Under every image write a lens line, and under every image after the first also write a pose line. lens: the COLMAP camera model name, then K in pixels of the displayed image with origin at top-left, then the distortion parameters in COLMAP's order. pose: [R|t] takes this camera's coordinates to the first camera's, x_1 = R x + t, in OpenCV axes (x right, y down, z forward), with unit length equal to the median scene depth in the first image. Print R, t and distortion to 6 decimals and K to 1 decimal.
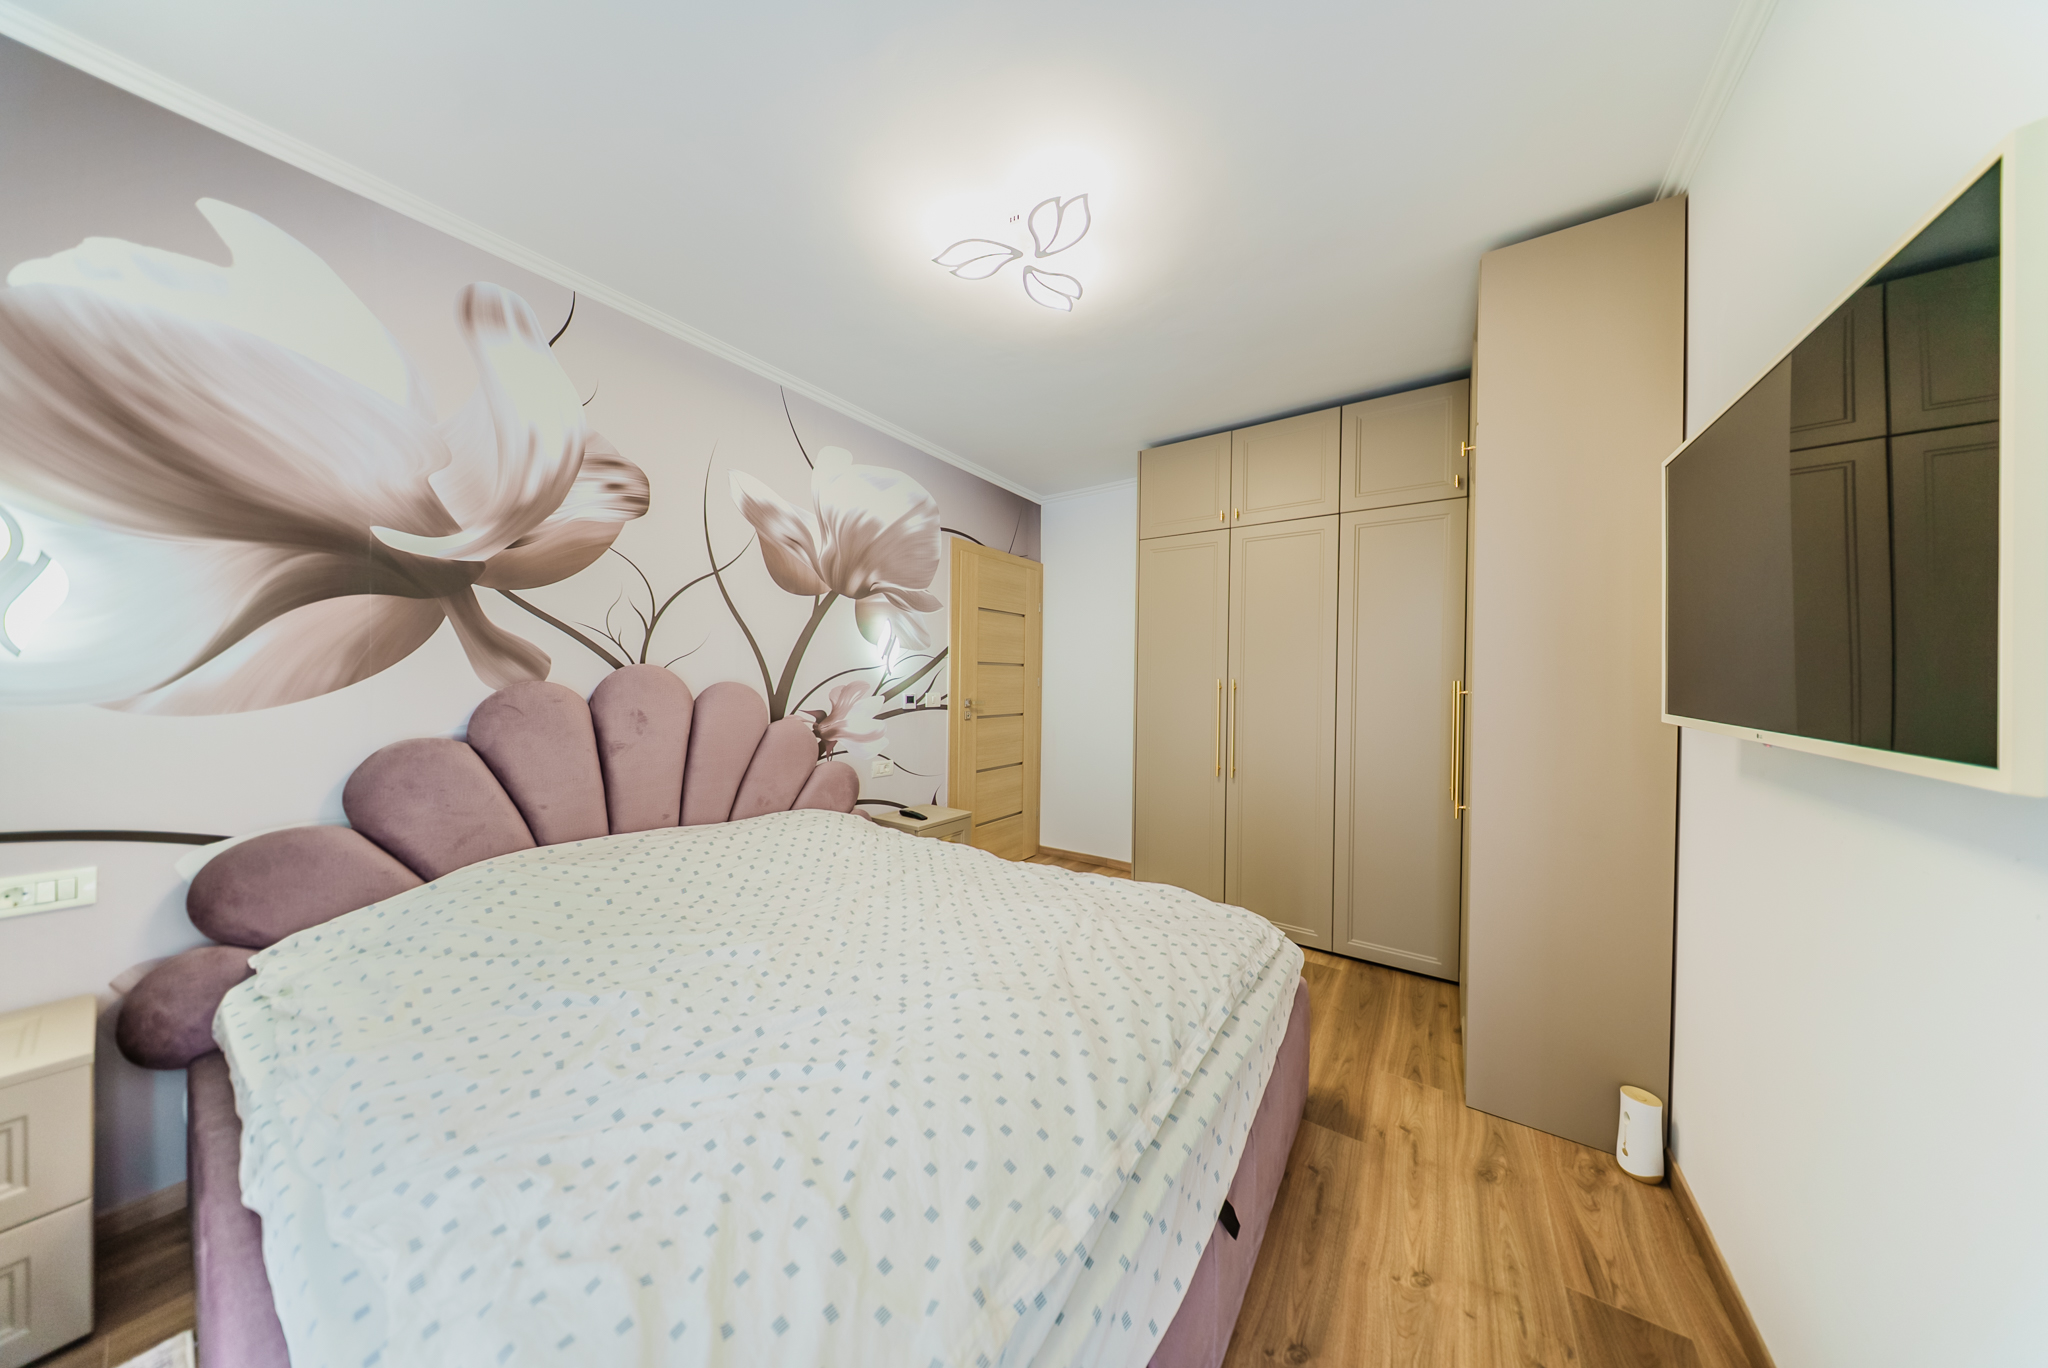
lens RADIAL K [[600.2, 0, 1031.1], [0, 600.2, 684.8], [0, 0, 1]] dist [0.000282, -0.000097]
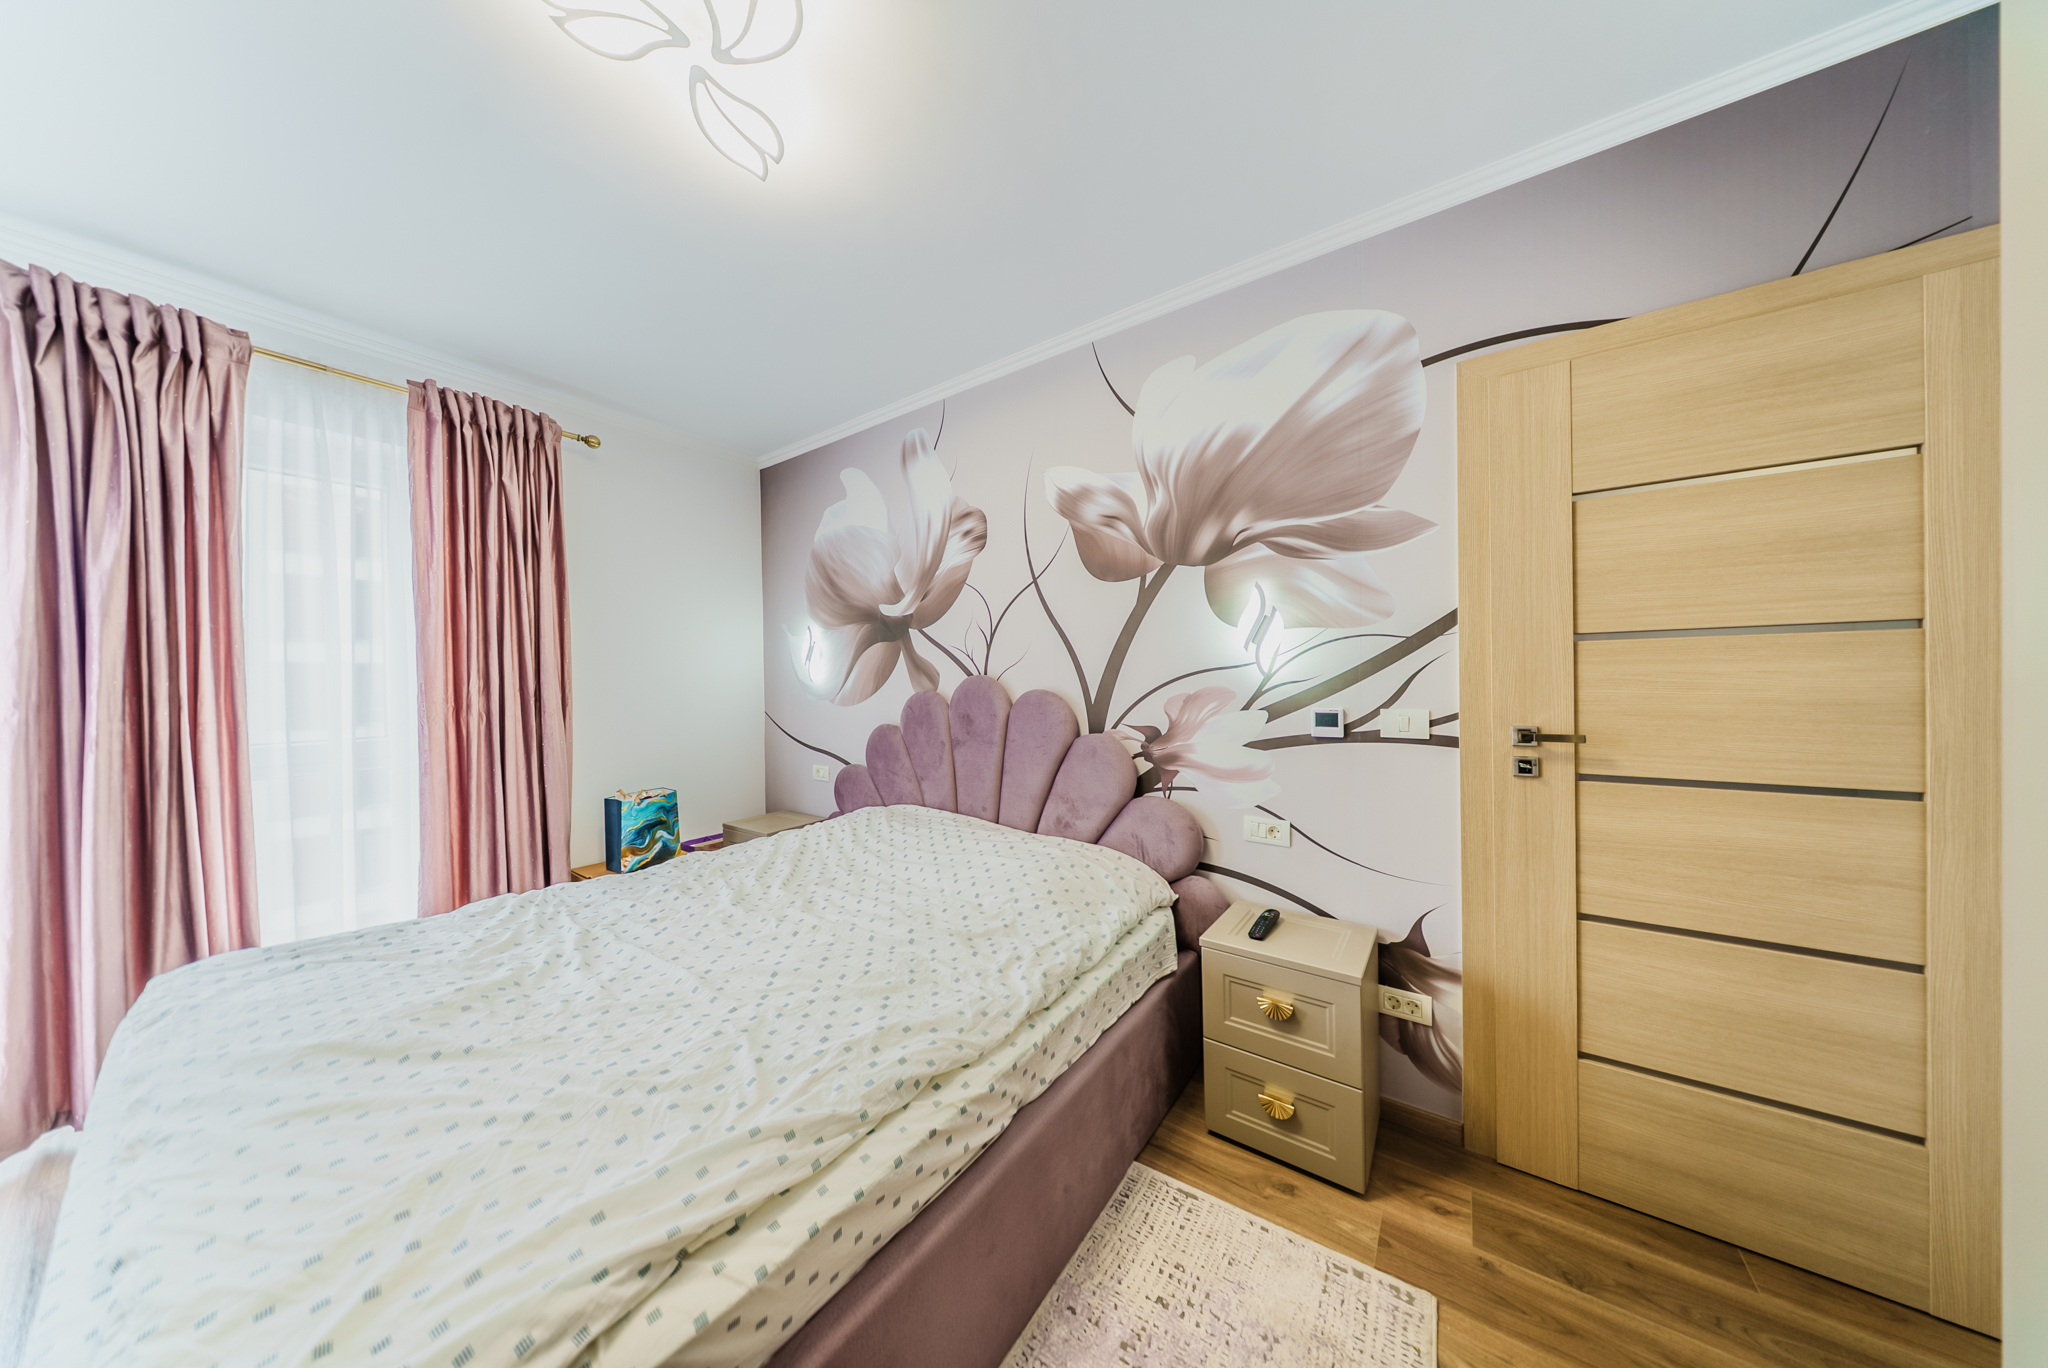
lens RADIAL K [[600.2, 0, 1031.1], [0, 600.2, 684.8], [0, 0, 1]] dist [0.000282, -0.000097]
pose [[-0.021369, -0.004318, -0.999762, 0.413057], [0.005828, 0.999973, -0.004443, -0.007514], [0.999755, -0.005922, -0.021344, 0.878403]]
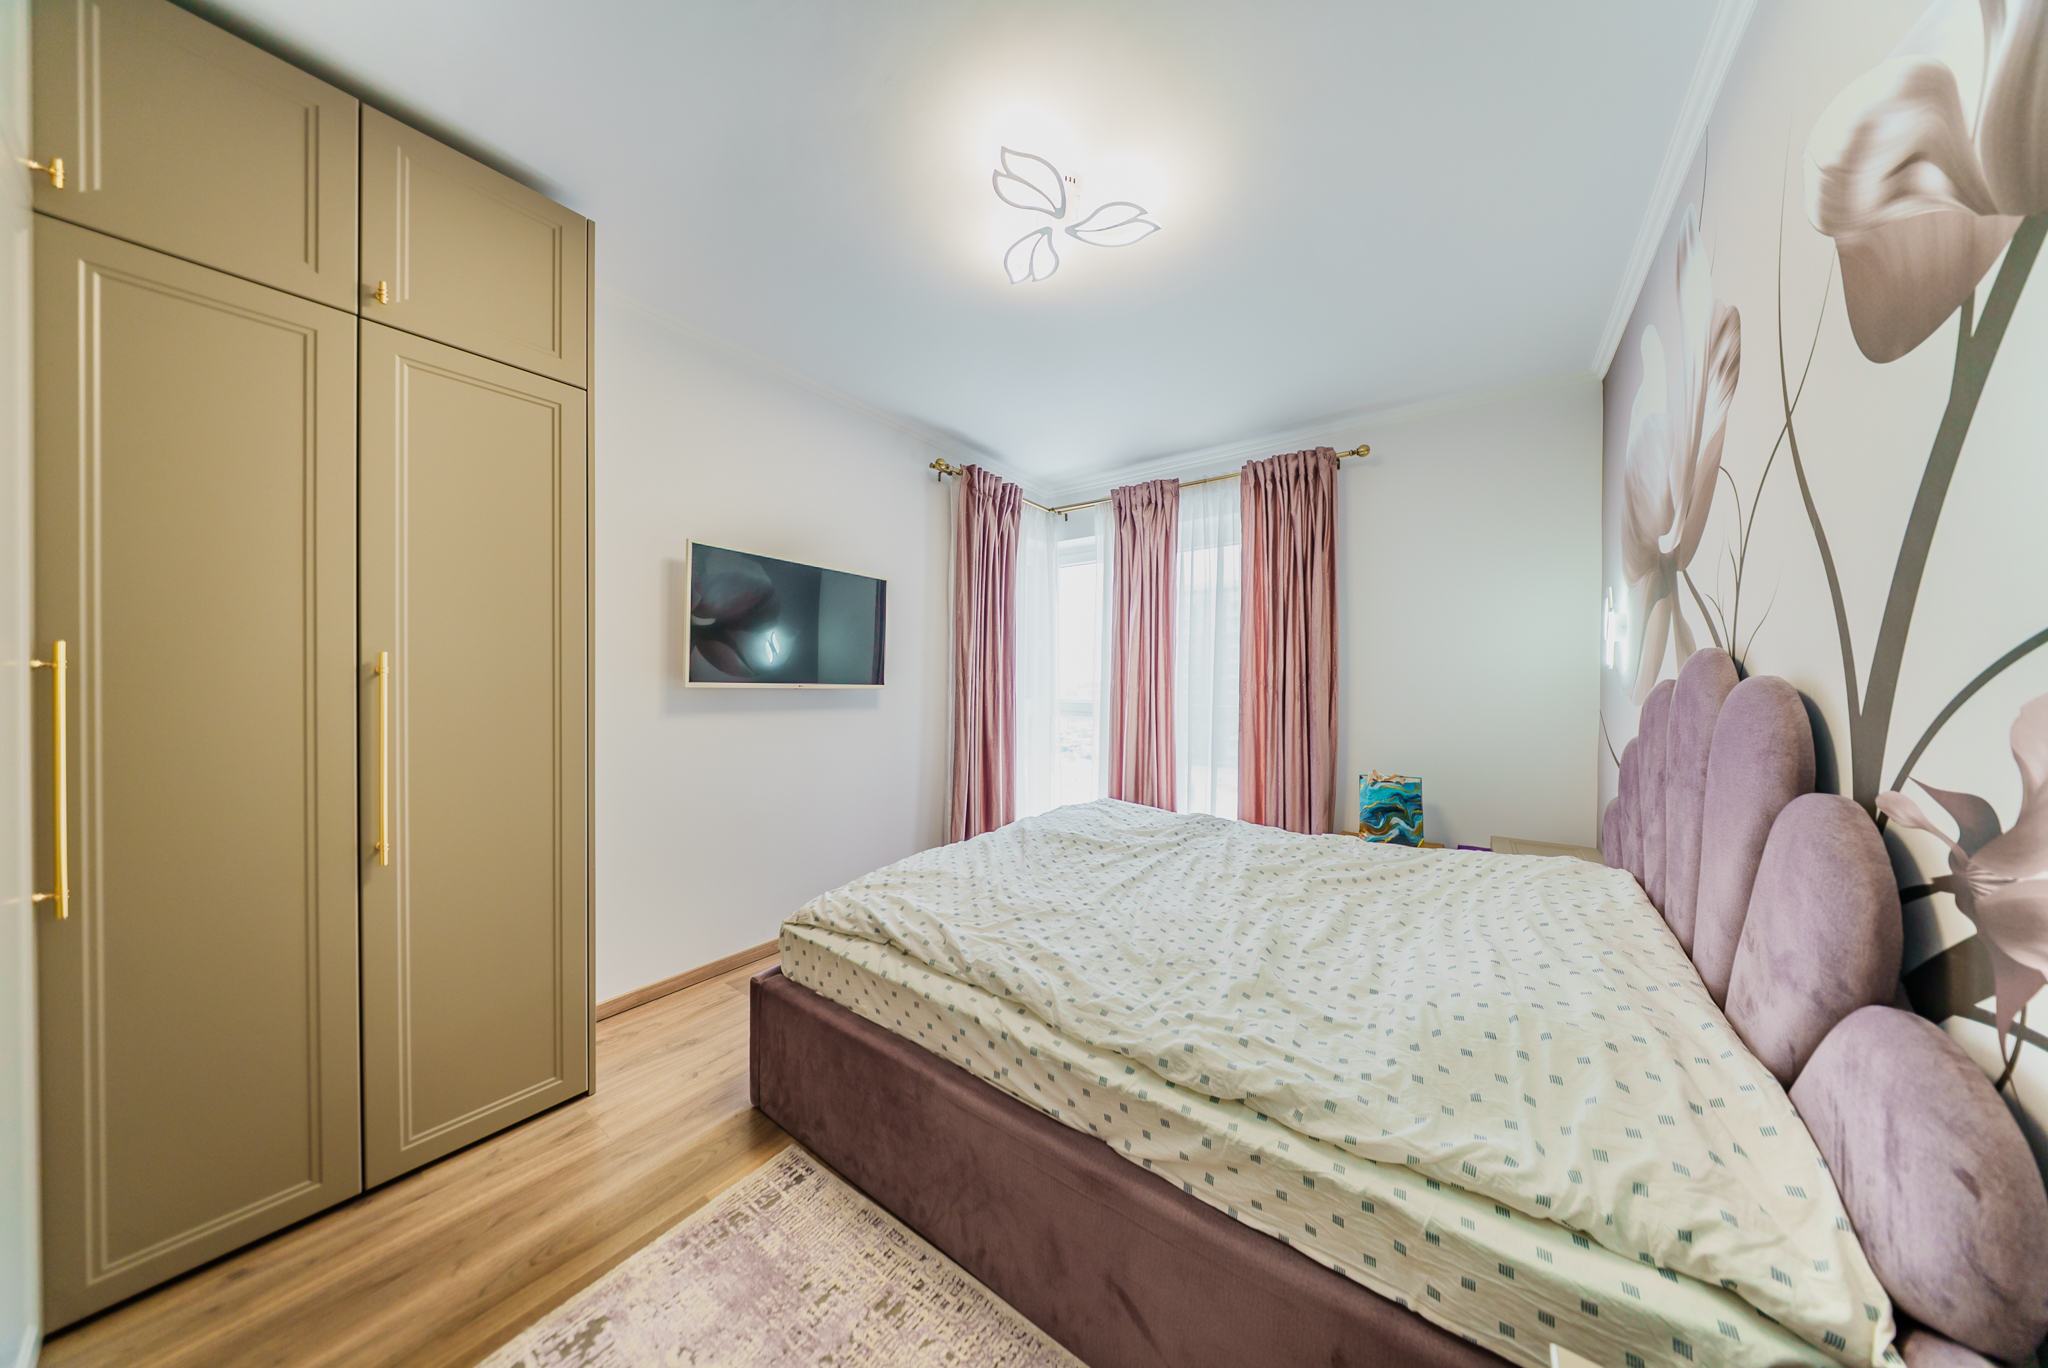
lens RADIAL K [[600.2, 0, 1031.1], [0, 600.2, 684.8], [0, 0, 1]] dist [0.000282, -0.000097]
pose [[-0.998867, -0.018405, 0.043889, -0.009046], [-0.017789, 0.999738, 0.014388, 0.003459], [-0.044142, 0.013591, -0.998933, 1.257028]]
